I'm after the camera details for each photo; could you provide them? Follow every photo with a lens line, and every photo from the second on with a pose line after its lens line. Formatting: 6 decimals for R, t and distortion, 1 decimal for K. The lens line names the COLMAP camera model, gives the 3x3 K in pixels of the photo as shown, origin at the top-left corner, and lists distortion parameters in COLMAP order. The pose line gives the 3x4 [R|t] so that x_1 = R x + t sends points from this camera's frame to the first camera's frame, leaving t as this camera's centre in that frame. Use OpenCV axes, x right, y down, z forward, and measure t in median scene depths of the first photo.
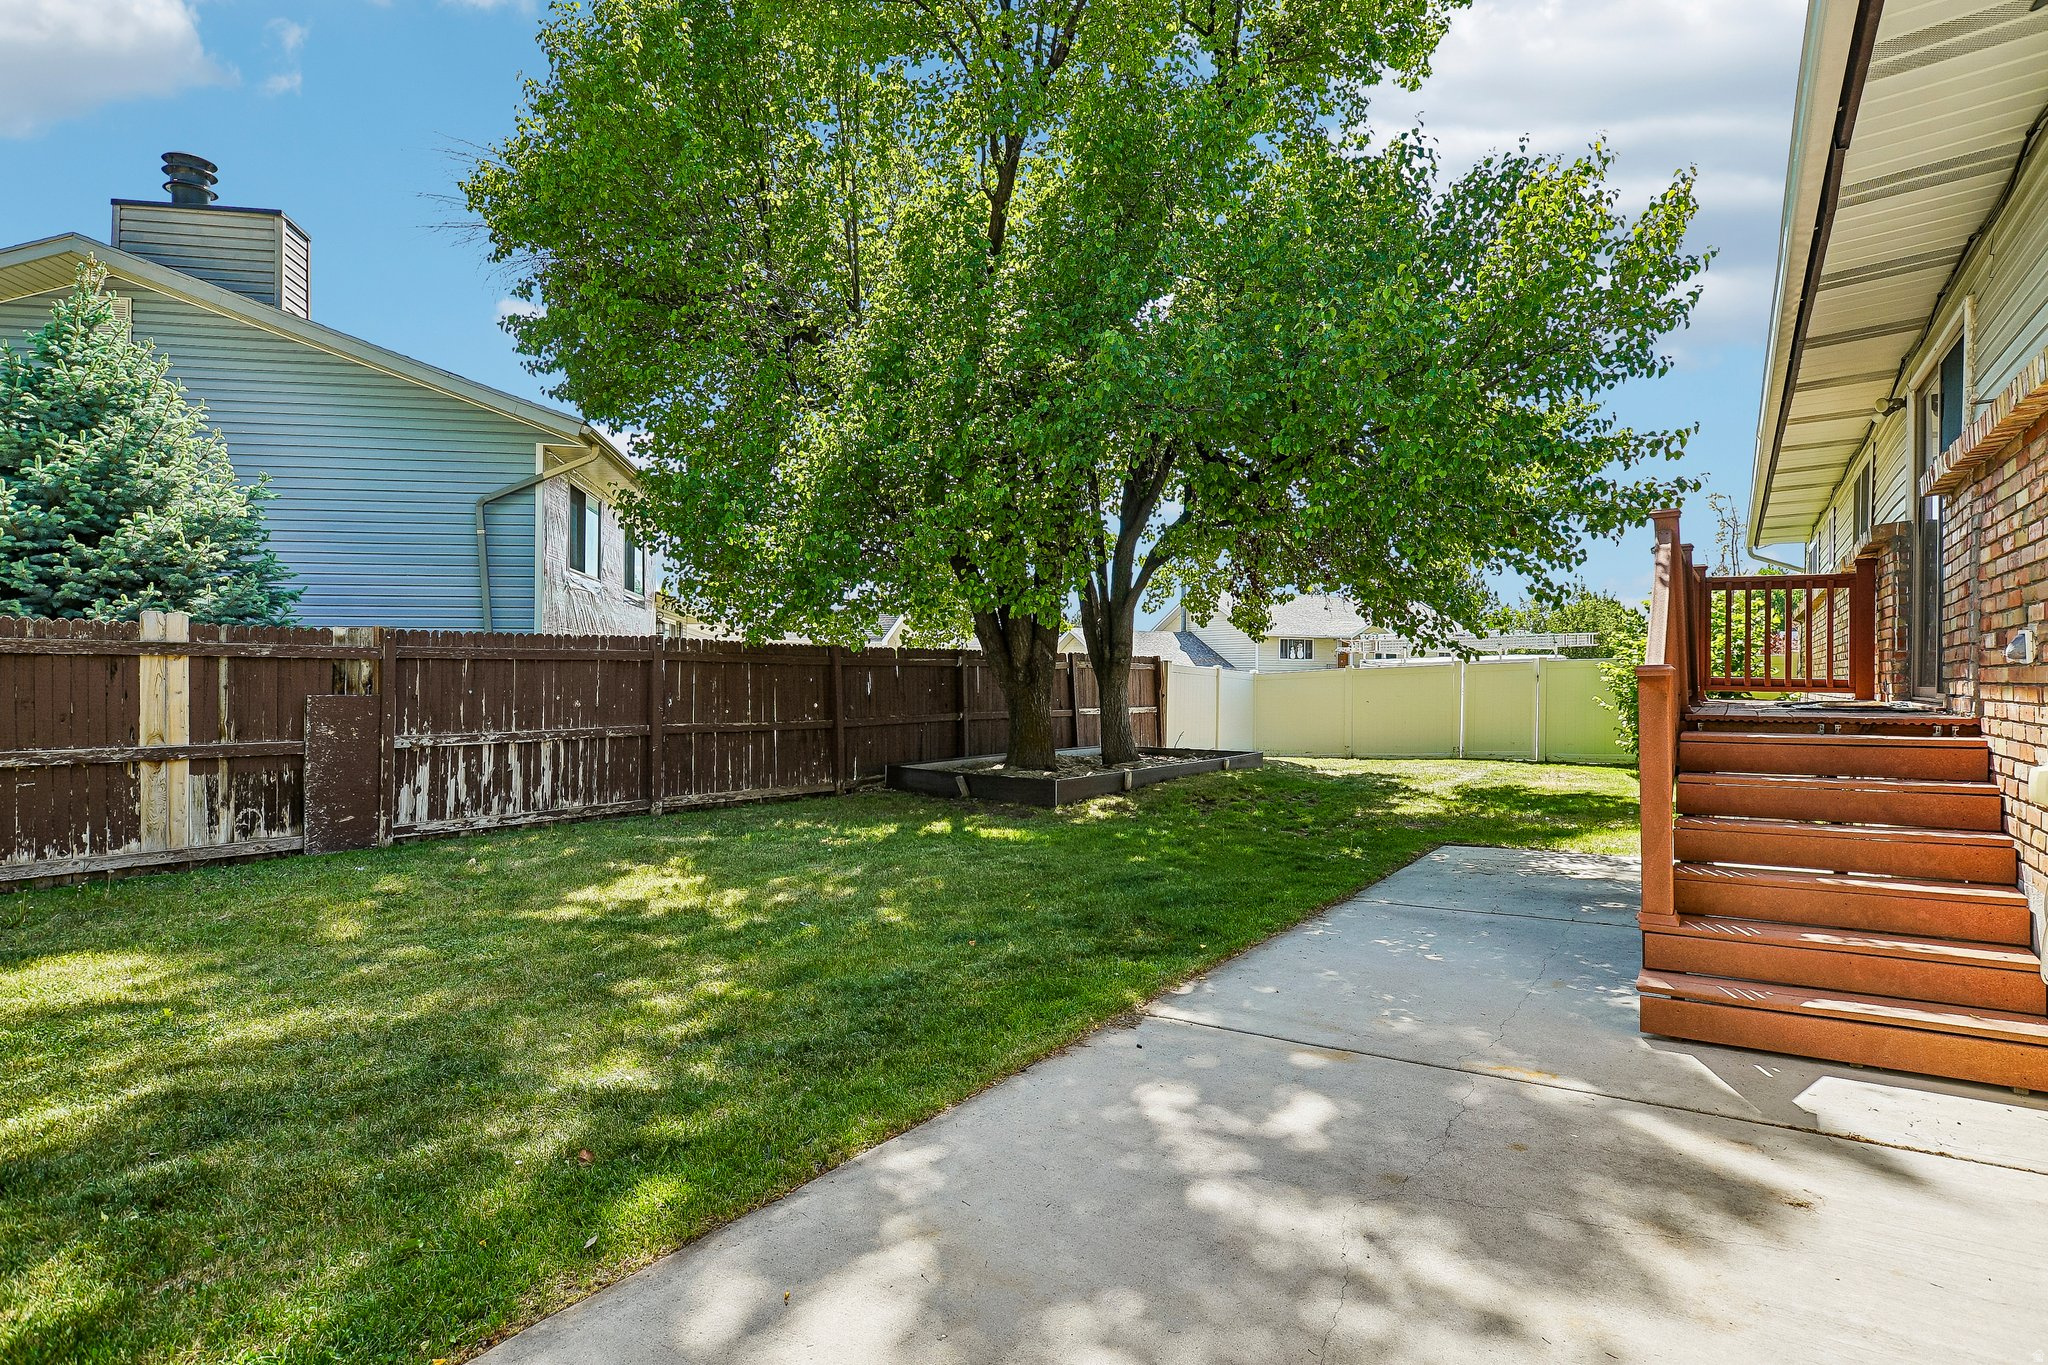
lens RADIAL K [[1066.1, 0, 1032.5], [0, 1066.1, 678.3], [0, 0, 1]] dist [-0.036492, 0.018527]
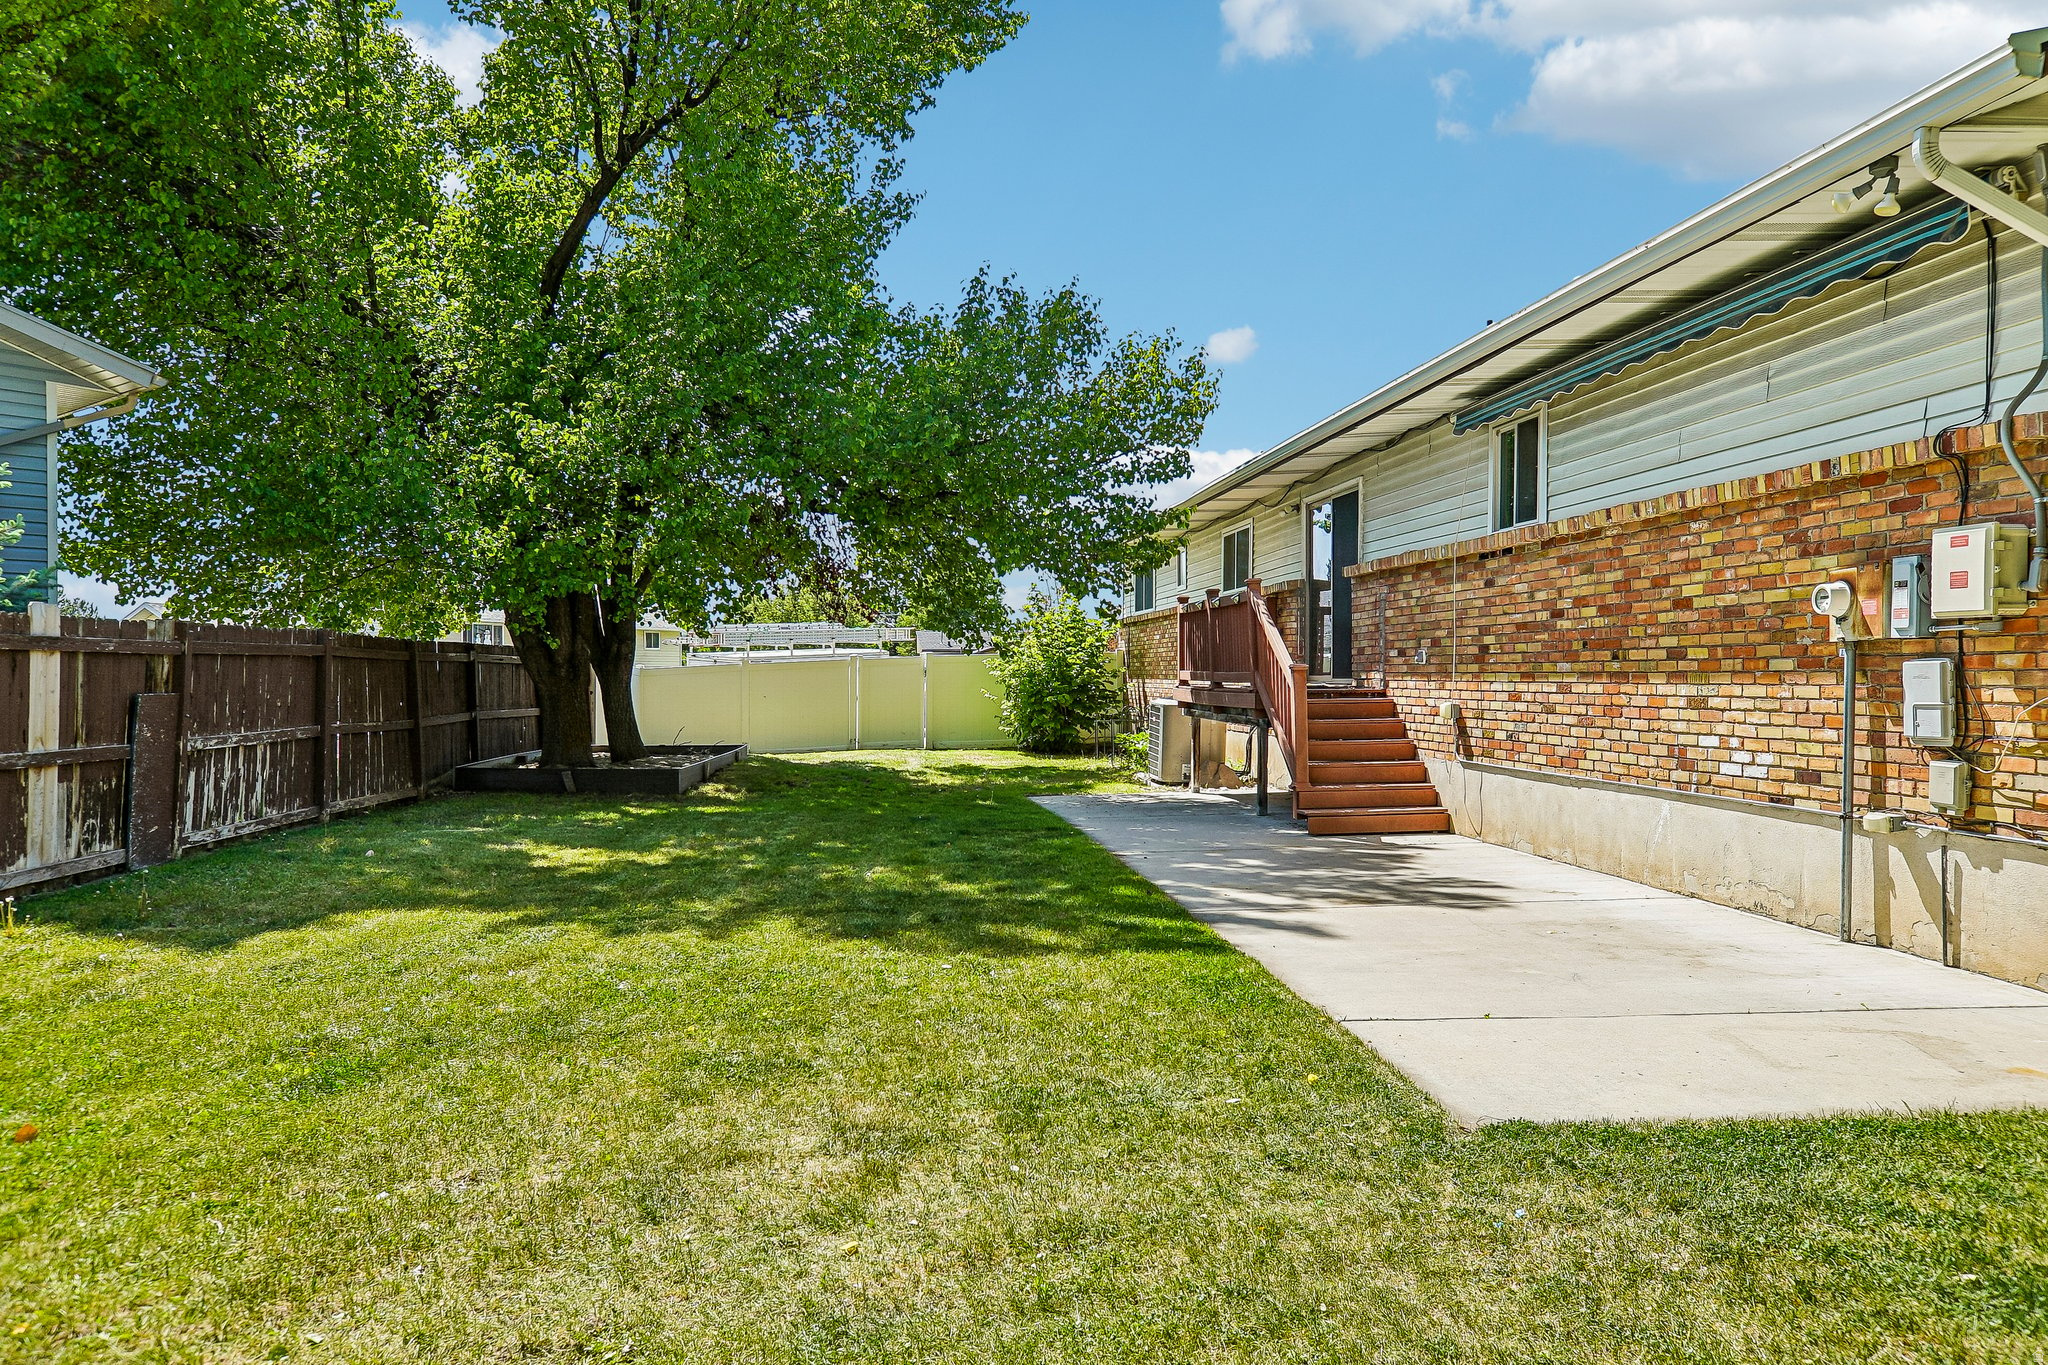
lens RADIAL K [[1456.1, 0, 1013.3], [0, 1456.1, 681.2], [0, 0, 1]] dist [0.029530, 0.016580]
pose [[0.774637, -0.007421, 0.632363, -0.964484], [0.004445, 0.999970, 0.006290, 0.000084], [-0.632391, -0.002062, 0.774647, -0.509197]]
